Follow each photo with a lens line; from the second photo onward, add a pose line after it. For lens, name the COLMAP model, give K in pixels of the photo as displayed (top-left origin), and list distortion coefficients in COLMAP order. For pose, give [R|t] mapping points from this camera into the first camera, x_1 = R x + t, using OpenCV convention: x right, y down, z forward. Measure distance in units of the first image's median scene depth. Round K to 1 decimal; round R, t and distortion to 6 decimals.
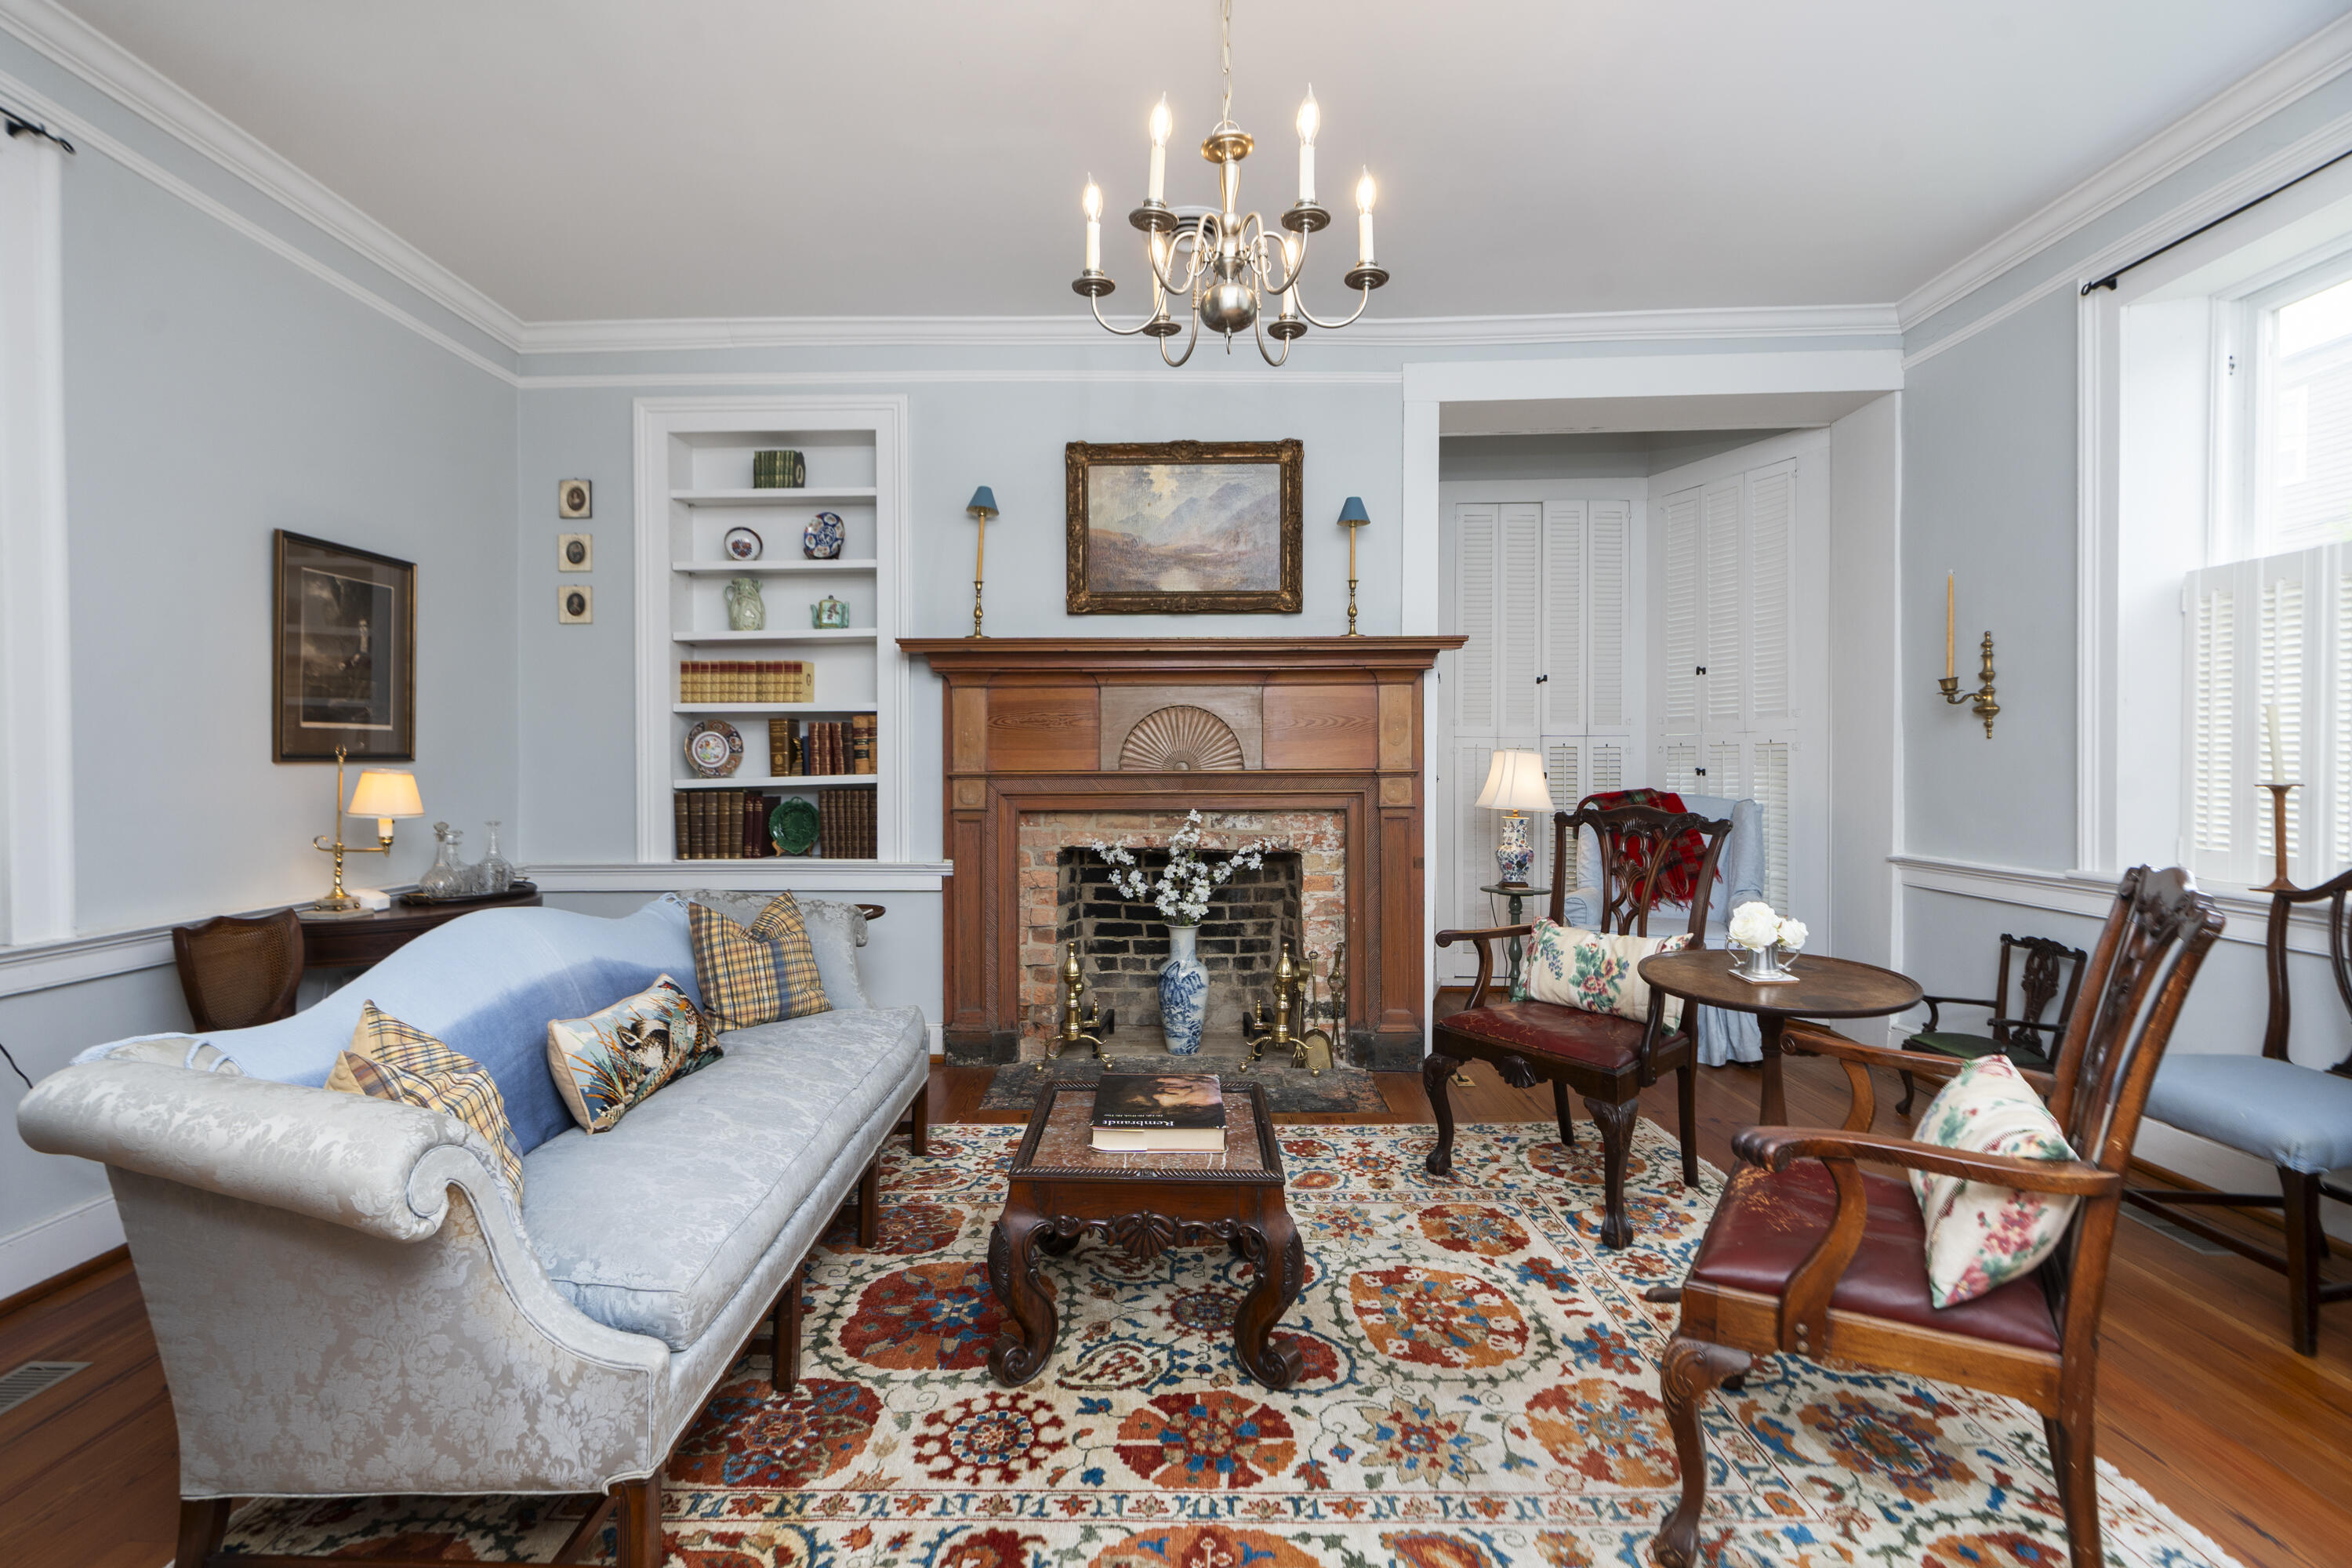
lens RADIAL K [[1095.3, 0, 1163.3], [0, 1095.3, 764.8], [0, 0, 1]] dist [-0.001547, -0.000190]
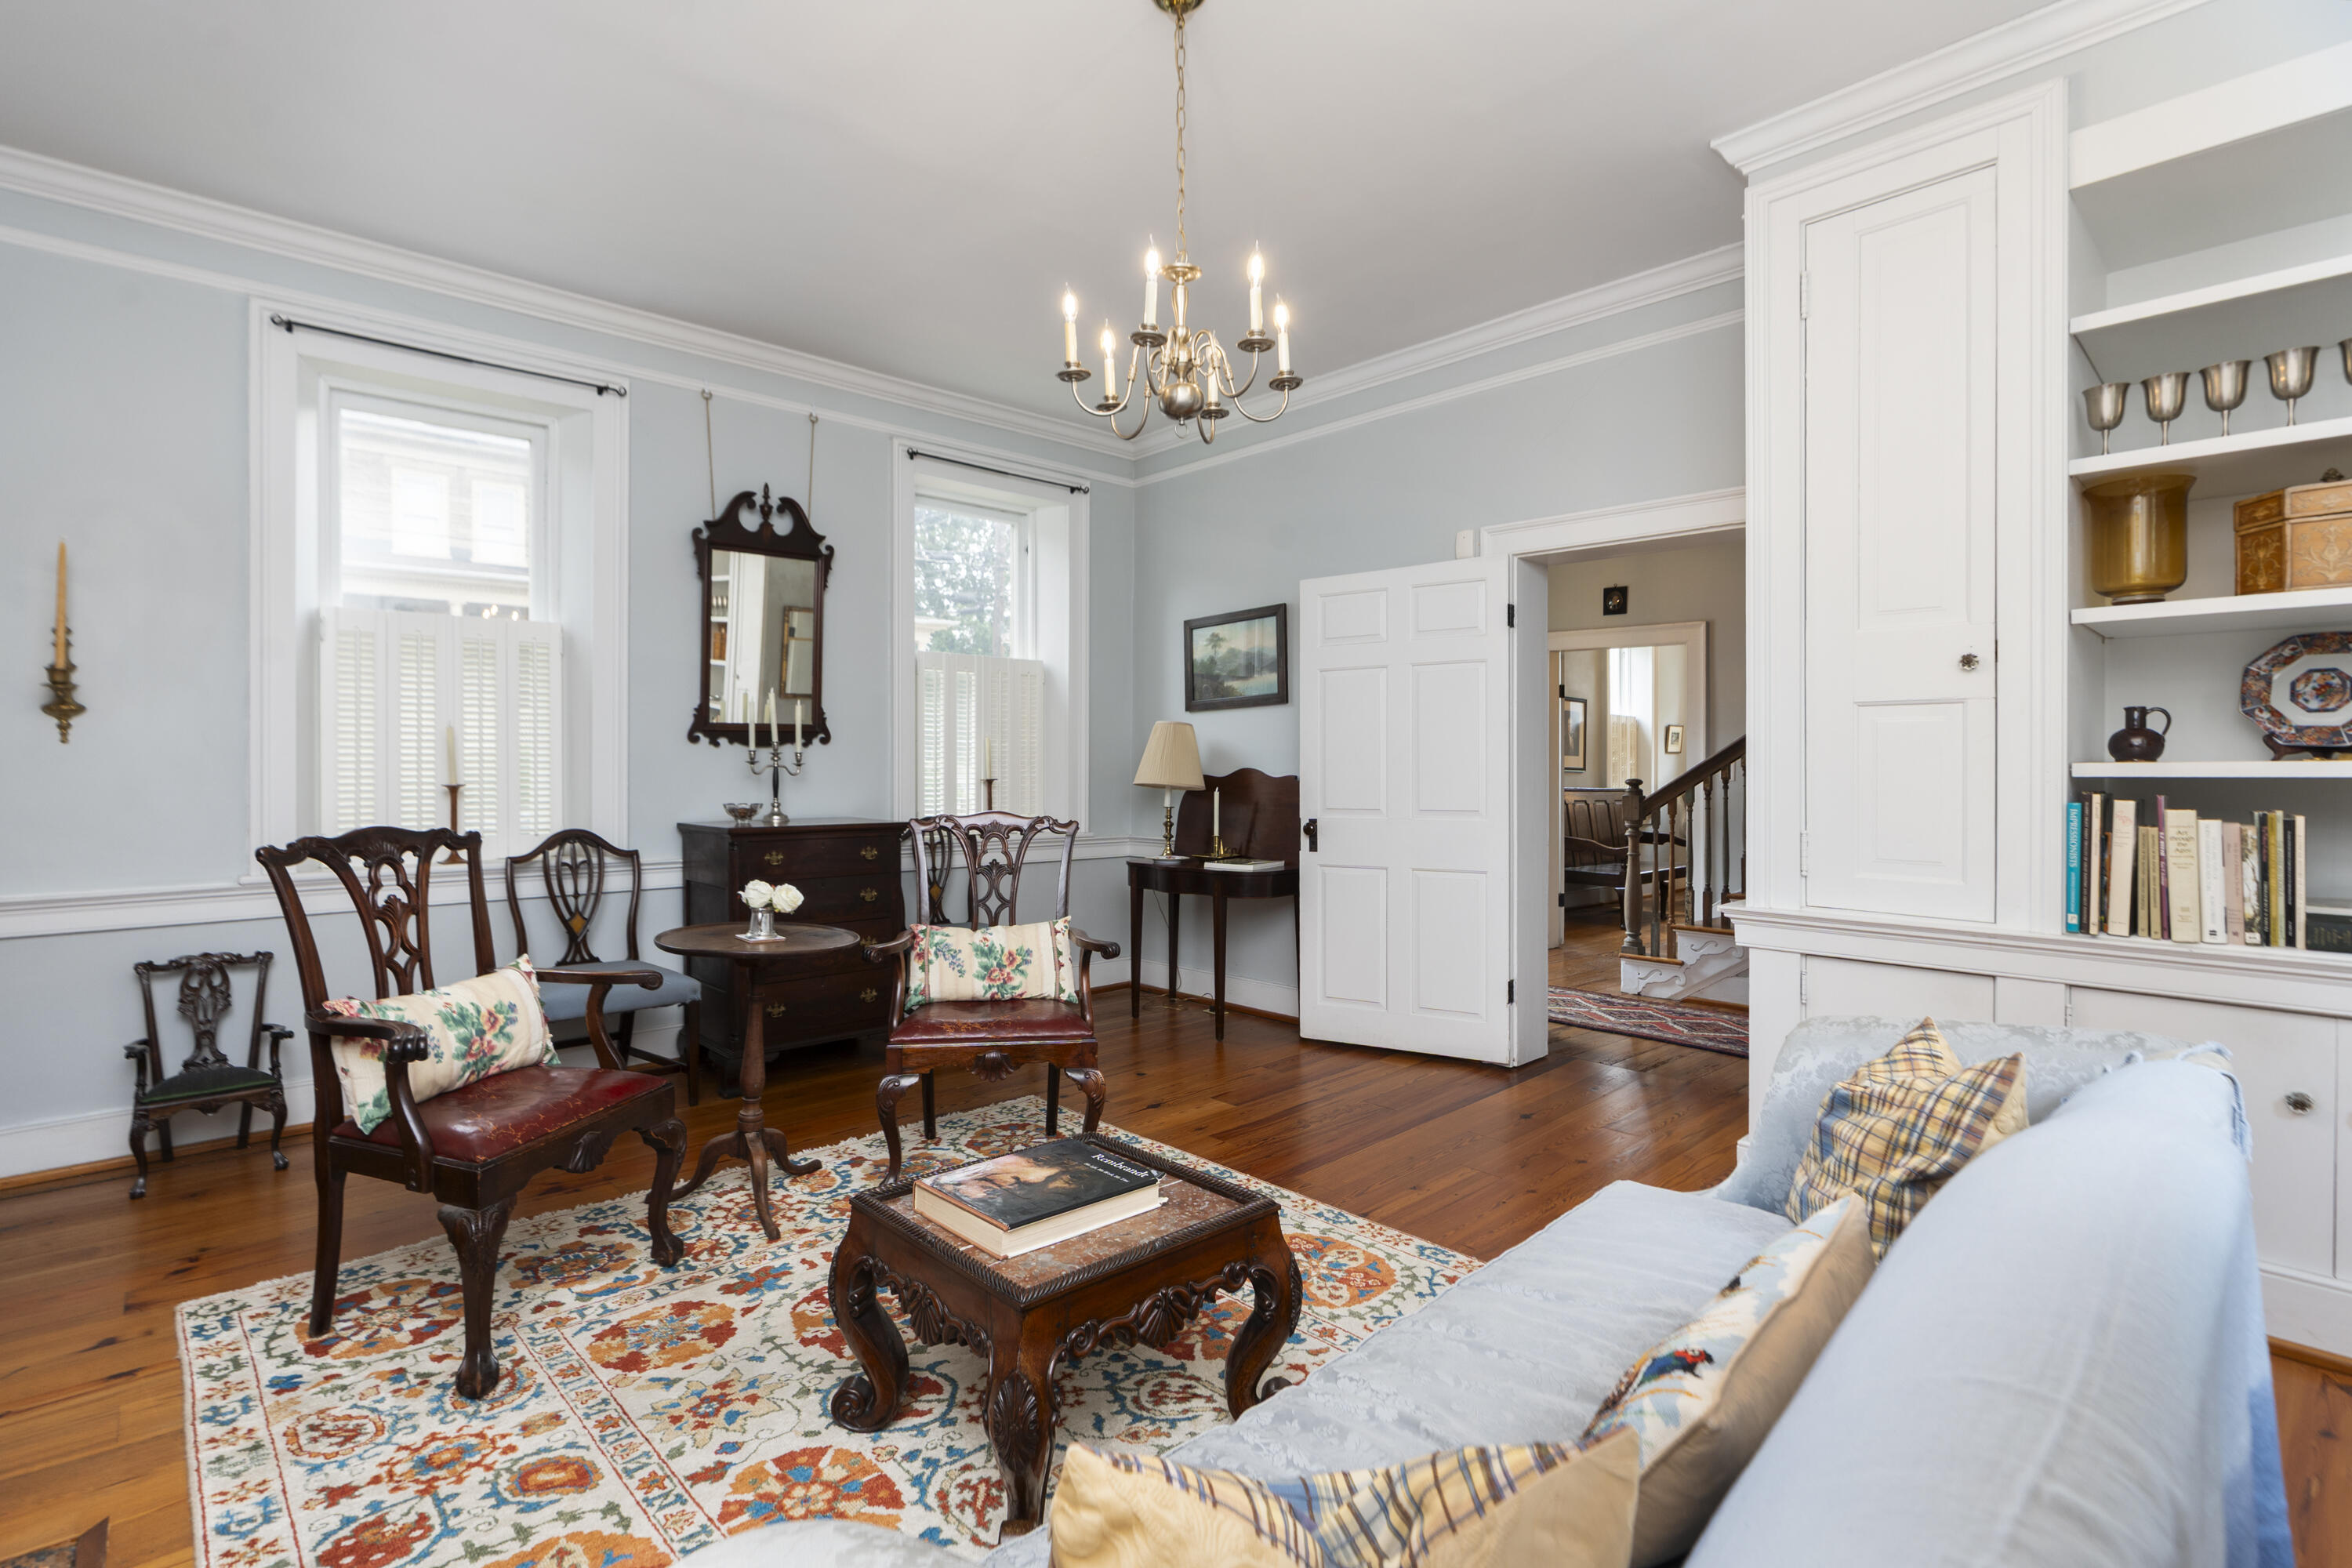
lens RADIAL K [[1095.3, 0, 1169.9], [0, 1095.3, 771.3], [0, 0, 1]] dist [-0.001547, -0.000190]
pose [[-0.687606, -0.003842, 0.726074, -0.573349], [0.009481, 0.999853, 0.014270, -0.007904], [-0.726022, 0.016696, -0.687469, 1.280958]]
